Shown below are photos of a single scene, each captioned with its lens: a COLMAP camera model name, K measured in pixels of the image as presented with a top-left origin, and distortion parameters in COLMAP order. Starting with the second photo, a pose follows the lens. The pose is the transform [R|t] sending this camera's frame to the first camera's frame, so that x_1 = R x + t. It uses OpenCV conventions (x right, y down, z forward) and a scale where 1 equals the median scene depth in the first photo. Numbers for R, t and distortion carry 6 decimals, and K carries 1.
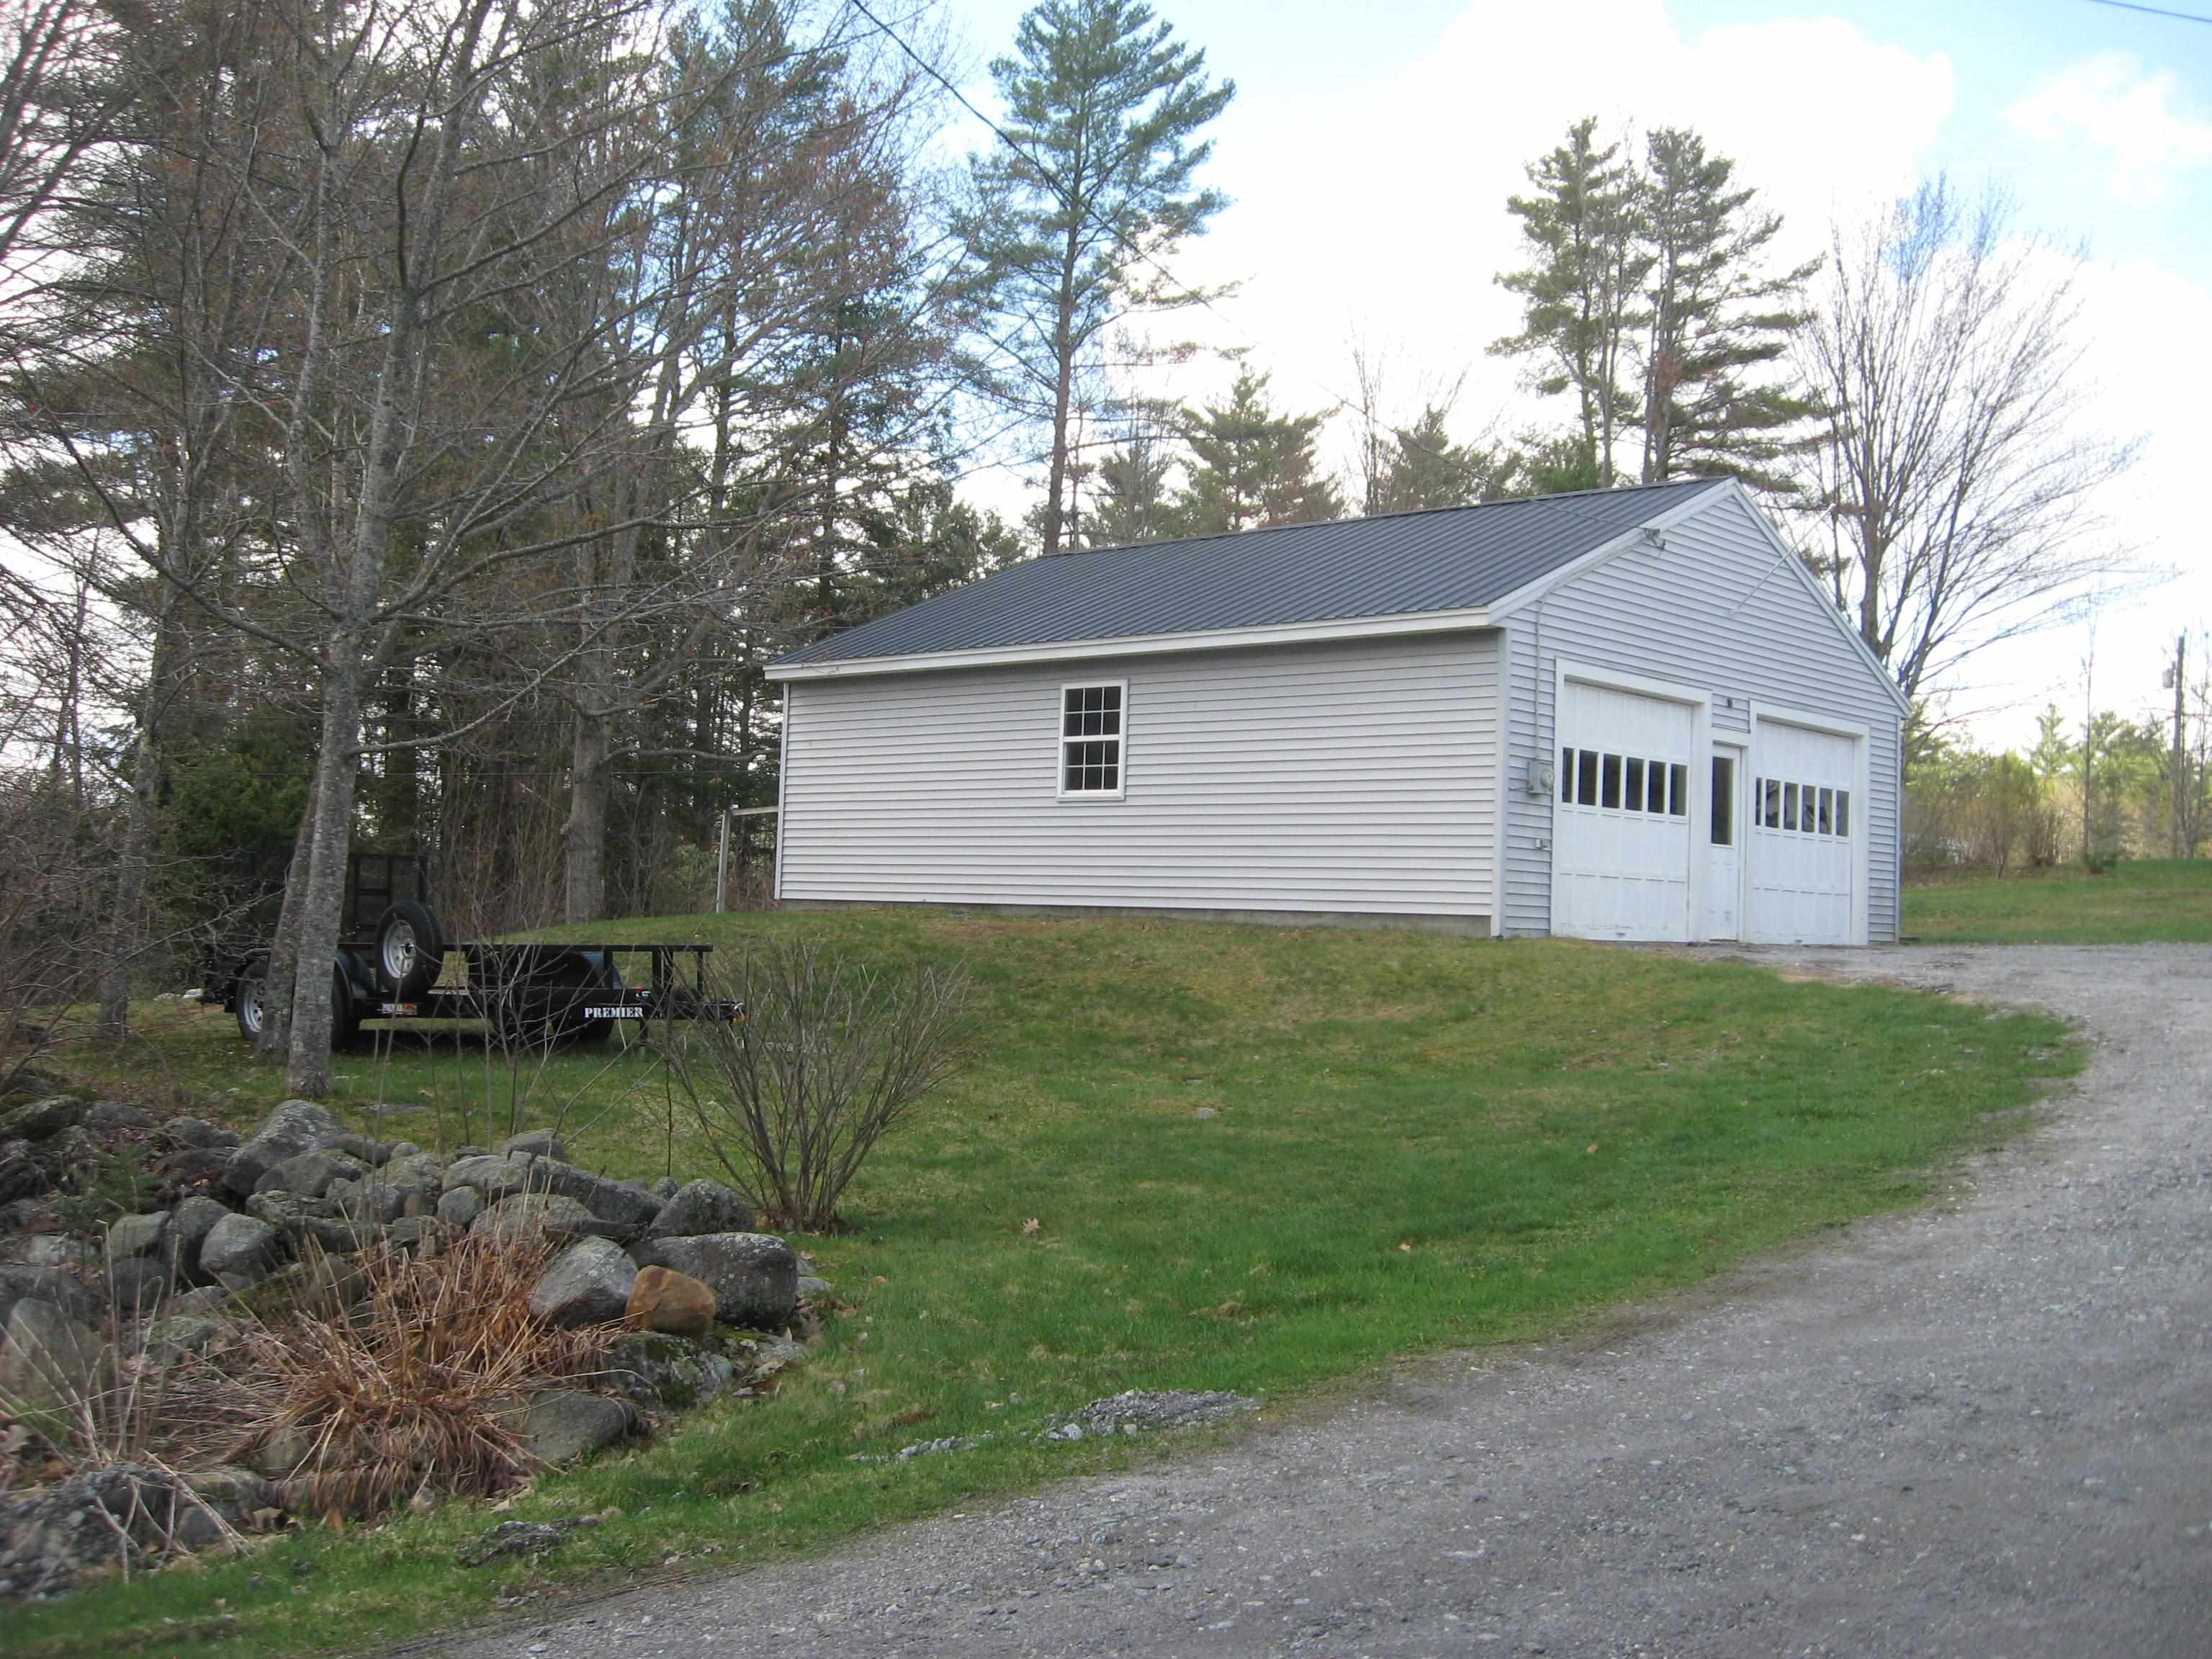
lens RADIAL K [[2265.8, 0, 1109.7], [0, 2265.8, 830.8], [0, 0, 1]] dist [-0.106726, 0.000000]
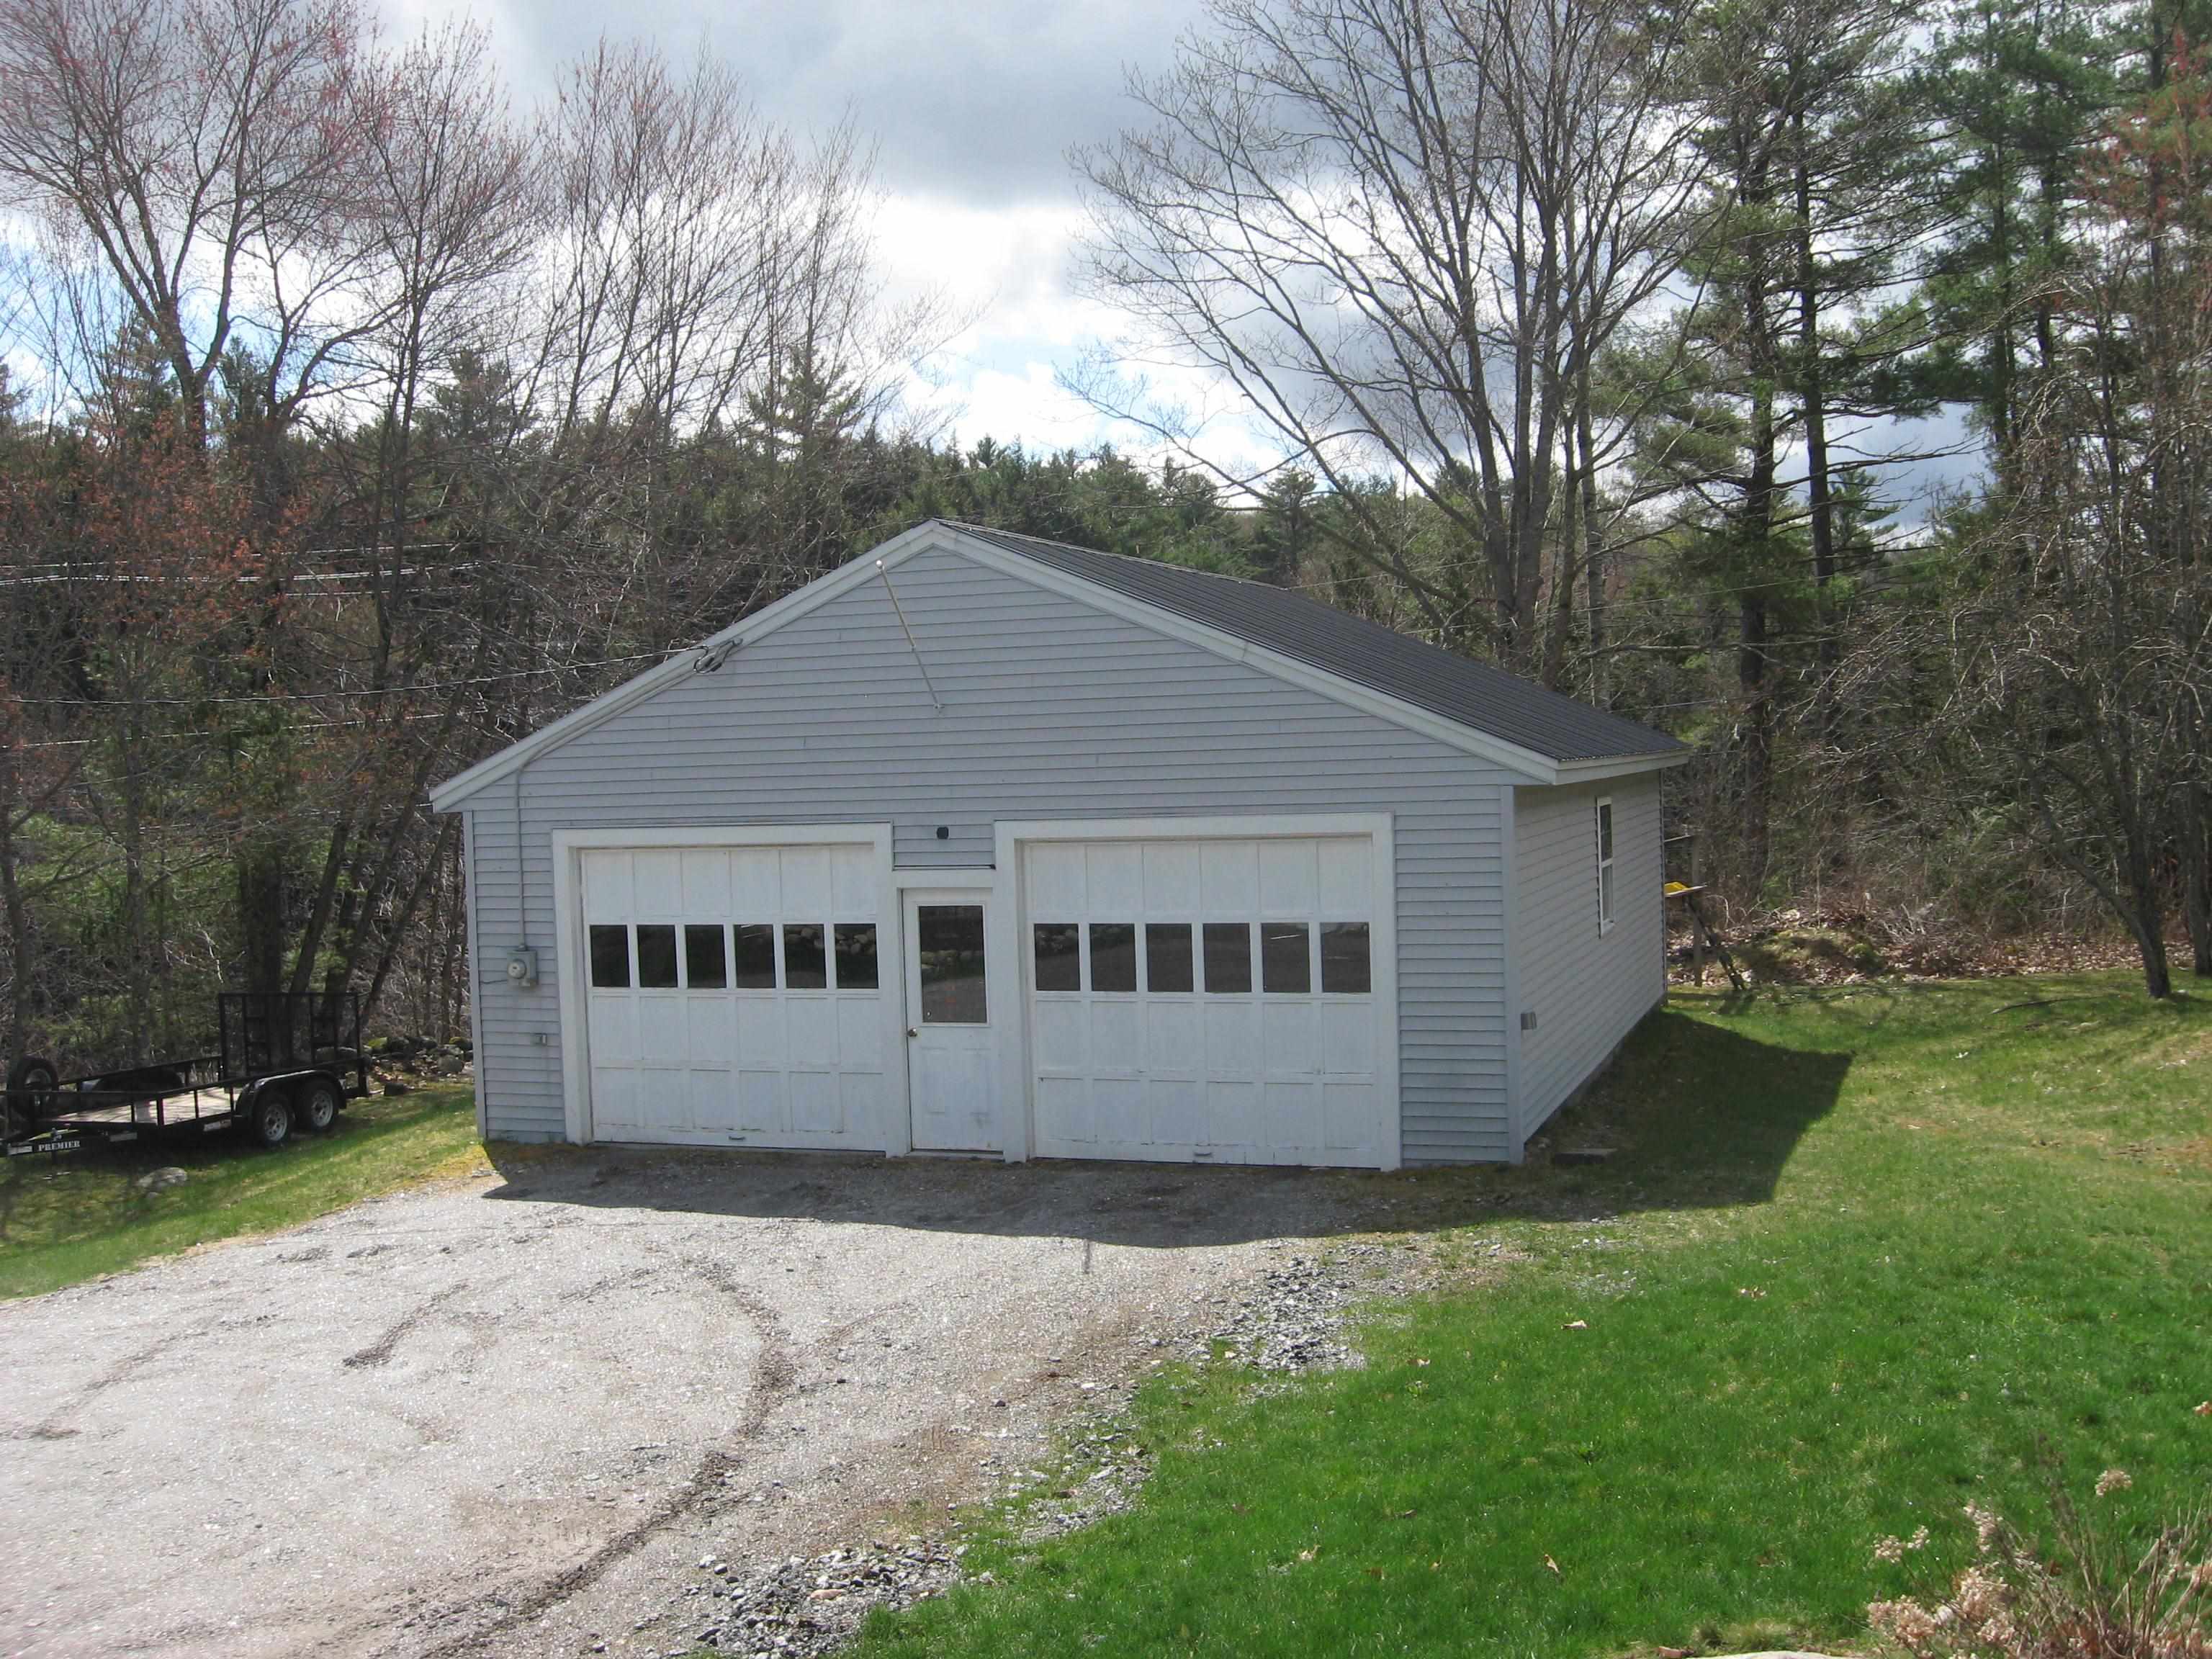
lens RADIAL K [[2265.8, 0, 1110.8], [0, 2265.8, 834.1], [0, 0, 1]] dist [-0.106726, 0.000000]
pose [[0.400541, -0.142365, -0.905151, 0.352402], [0.023908, 0.989143, -0.144996, 0.019862], [0.915967, 0.036437, 0.399596, 0.264591]]
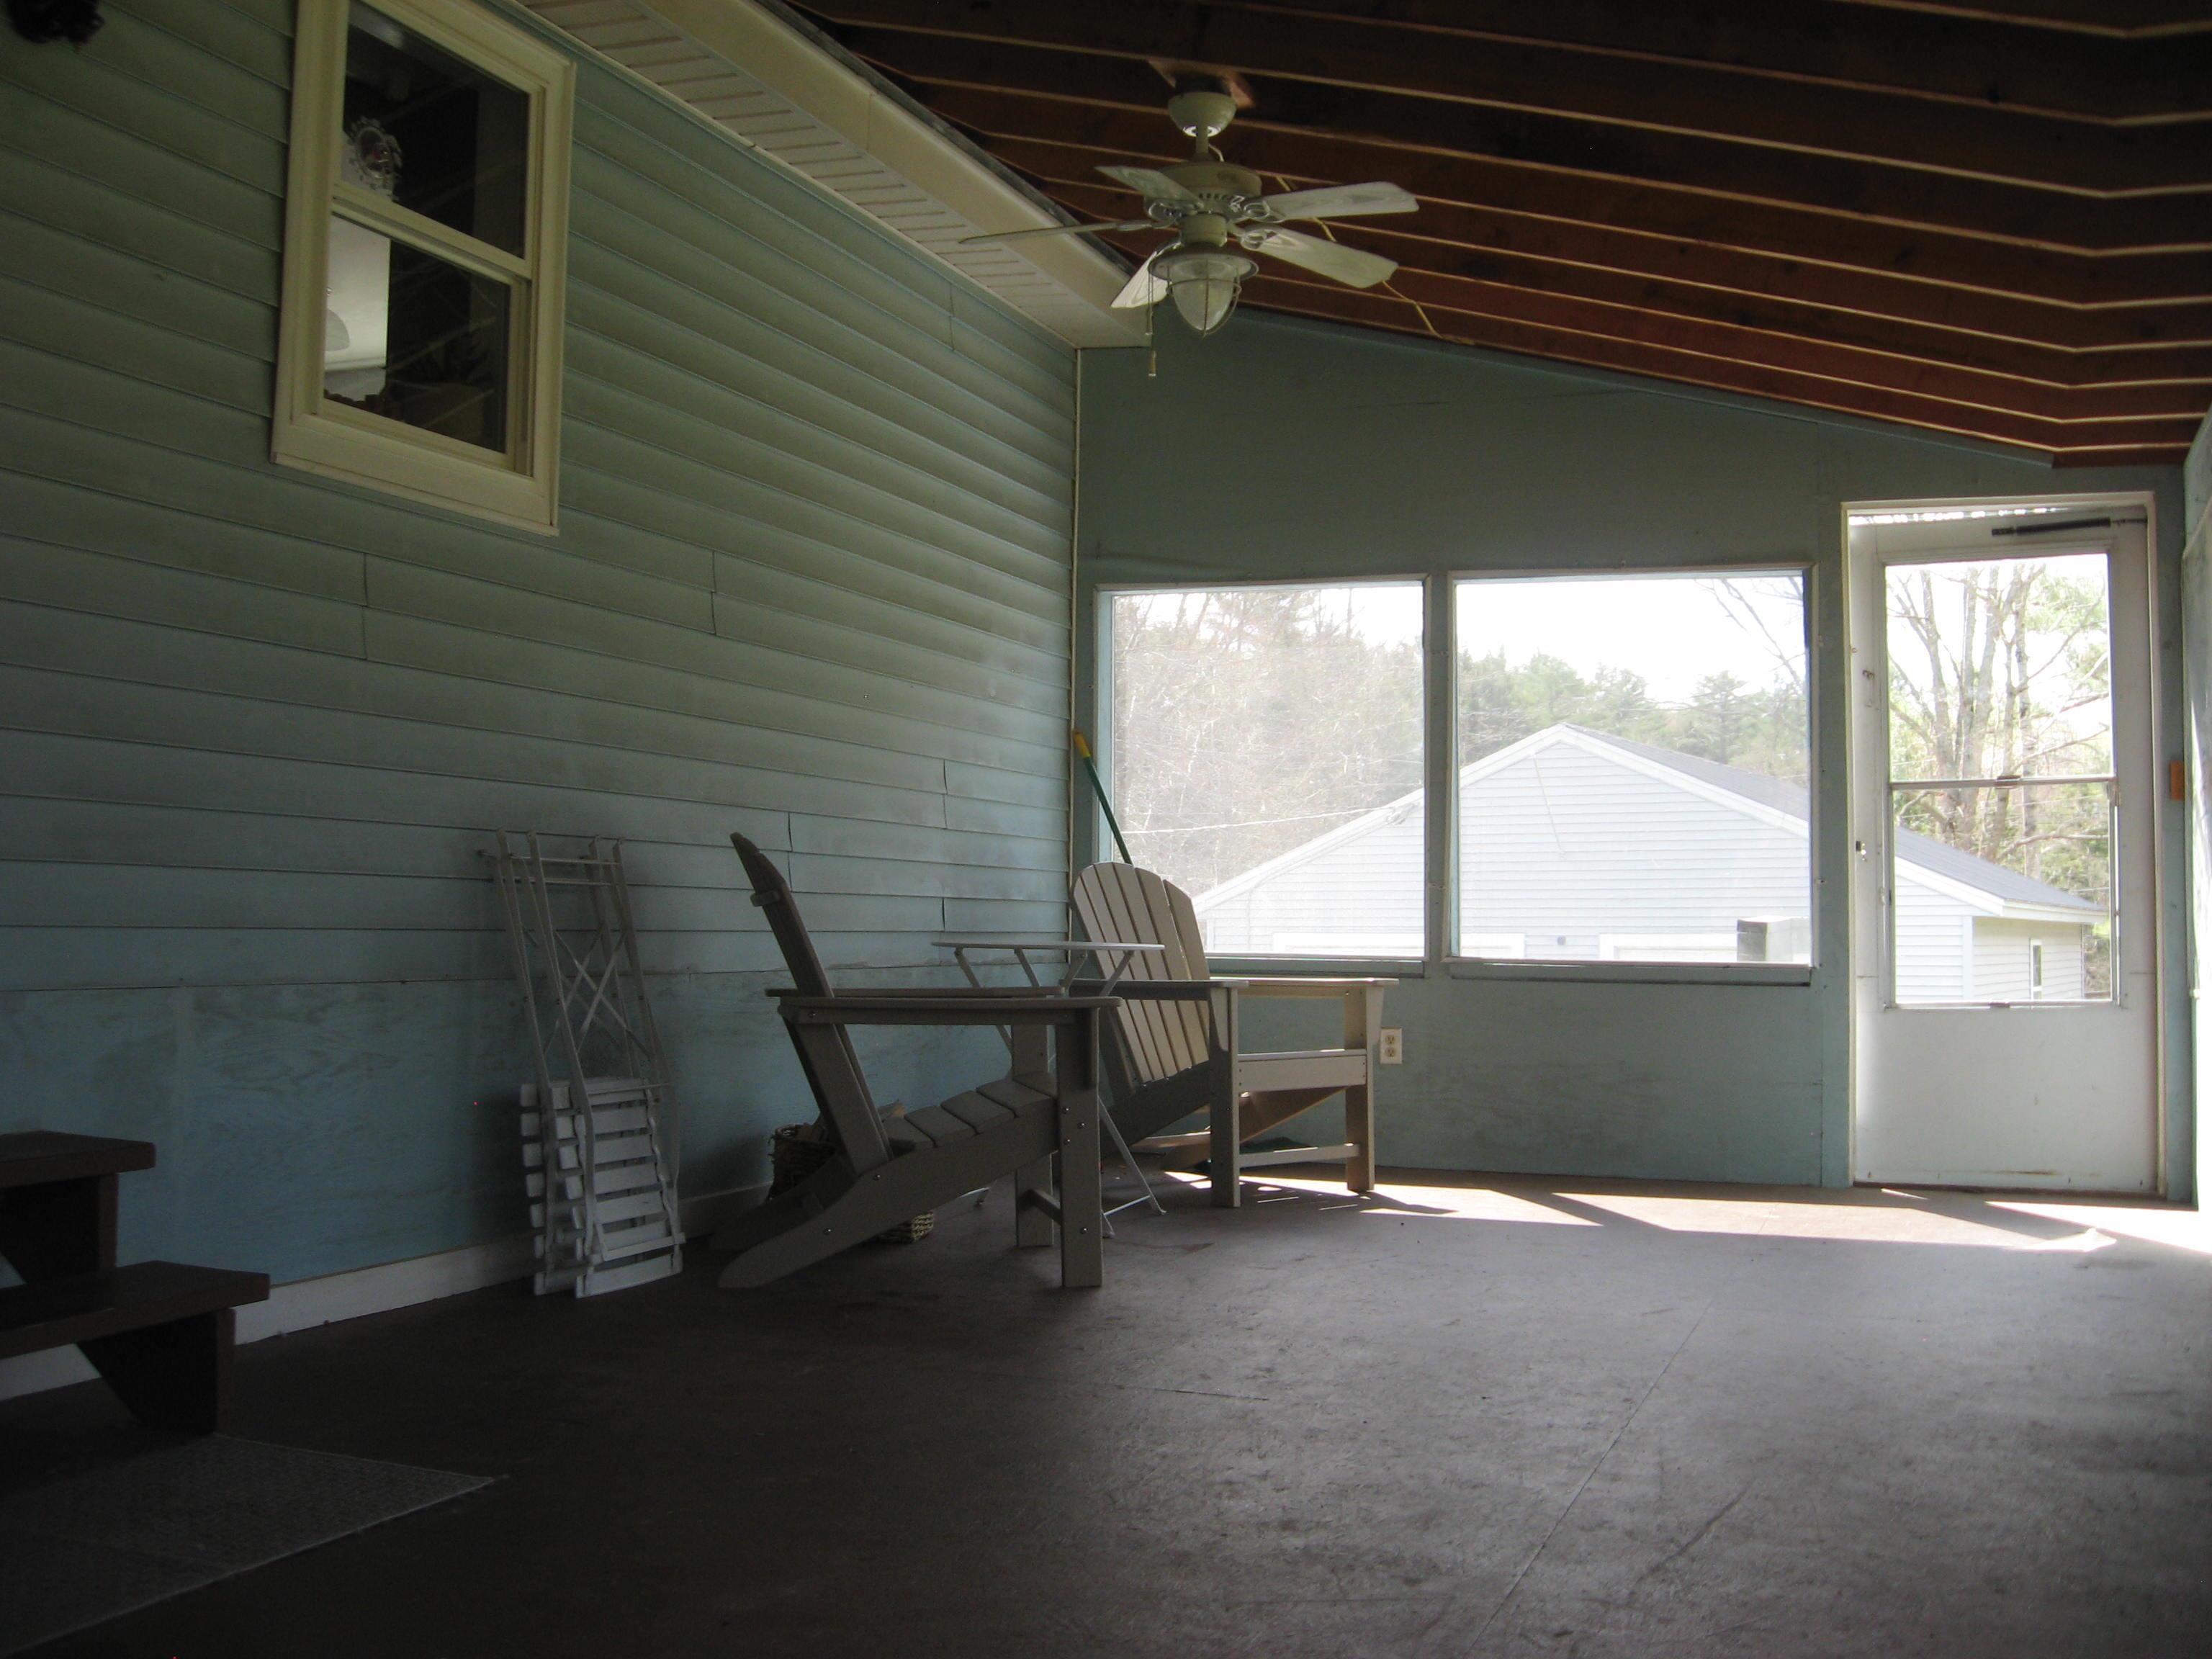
lens RADIAL K [[2265.8, 0, 1109.3], [0, 2265.8, 829.7], [0, 0, 1]] dist [-0.106726, 0.000000]
pose [[0.240751, -0.207907, -0.948058, 0.452382], [-0.044627, 0.973384, -0.224794, 0.052157], [0.969560, 0.096428, 0.225065, 0.189729]]
